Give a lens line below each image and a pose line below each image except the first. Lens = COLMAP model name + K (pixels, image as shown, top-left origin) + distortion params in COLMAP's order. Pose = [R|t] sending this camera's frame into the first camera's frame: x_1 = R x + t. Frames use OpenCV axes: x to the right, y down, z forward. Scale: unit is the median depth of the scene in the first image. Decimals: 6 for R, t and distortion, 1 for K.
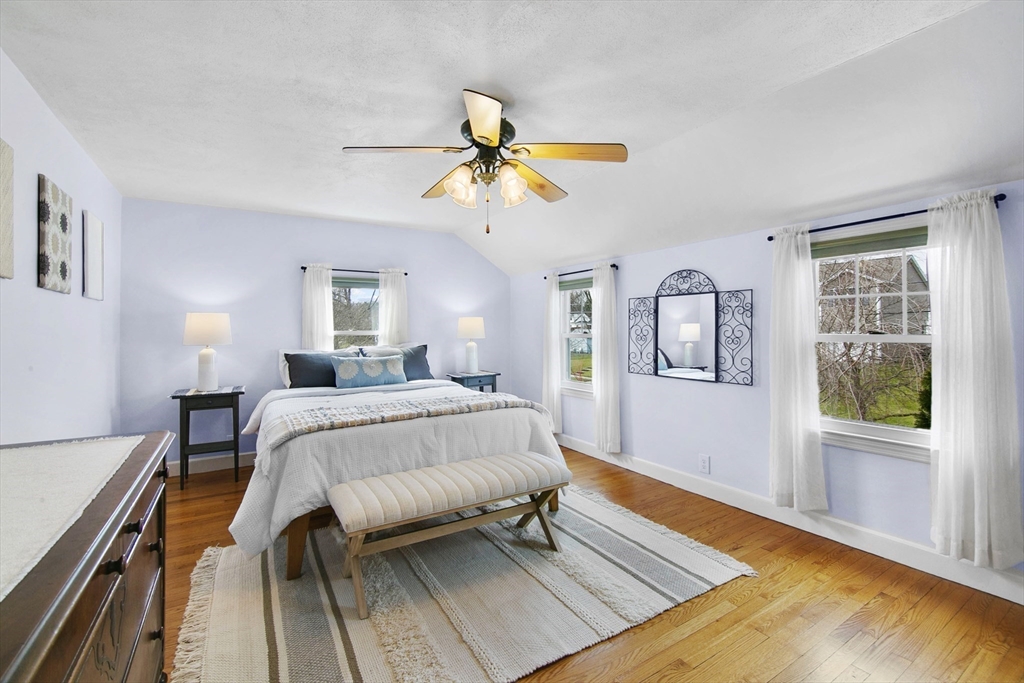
lens RADIAL K [[447.2, 0, 503.2], [0, 447.2, 327.3], [0, 0, 1]] dist [-0.011530, -0.000303]
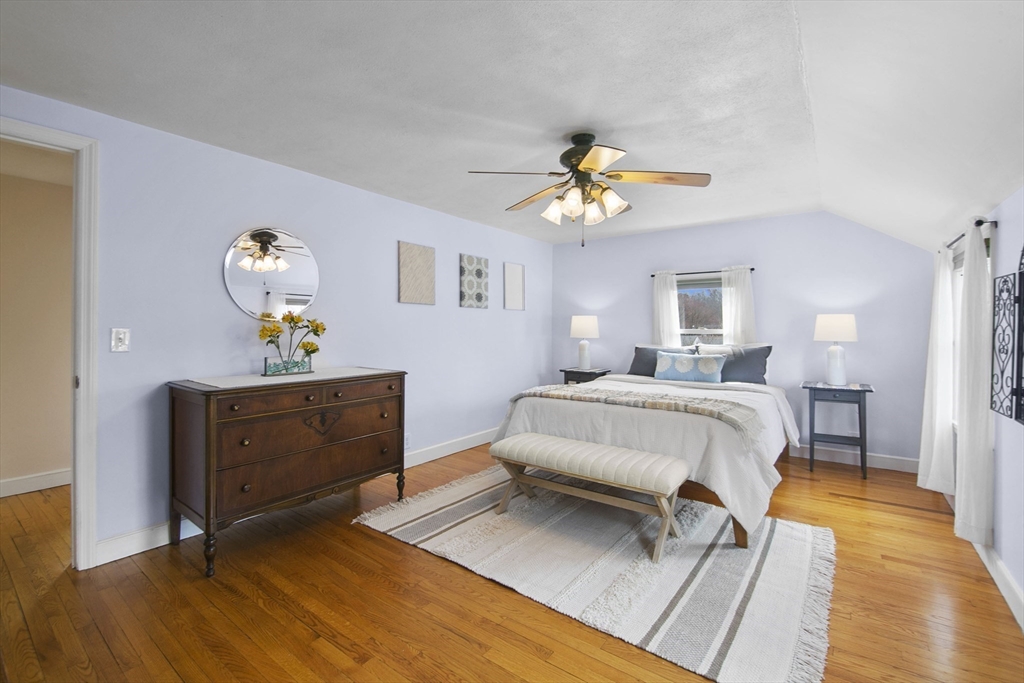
lens RADIAL K [[447.2, 0, 516.0], [0, 447.2, 330.7], [0, 0, 1]] dist [-0.011530, -0.000303]
pose [[0.381964, 0.015803, -0.924042, 0.674944], [-0.002402, 0.999867, 0.016107, -0.007093], [0.924174, -0.003932, 0.381951, 0.273713]]
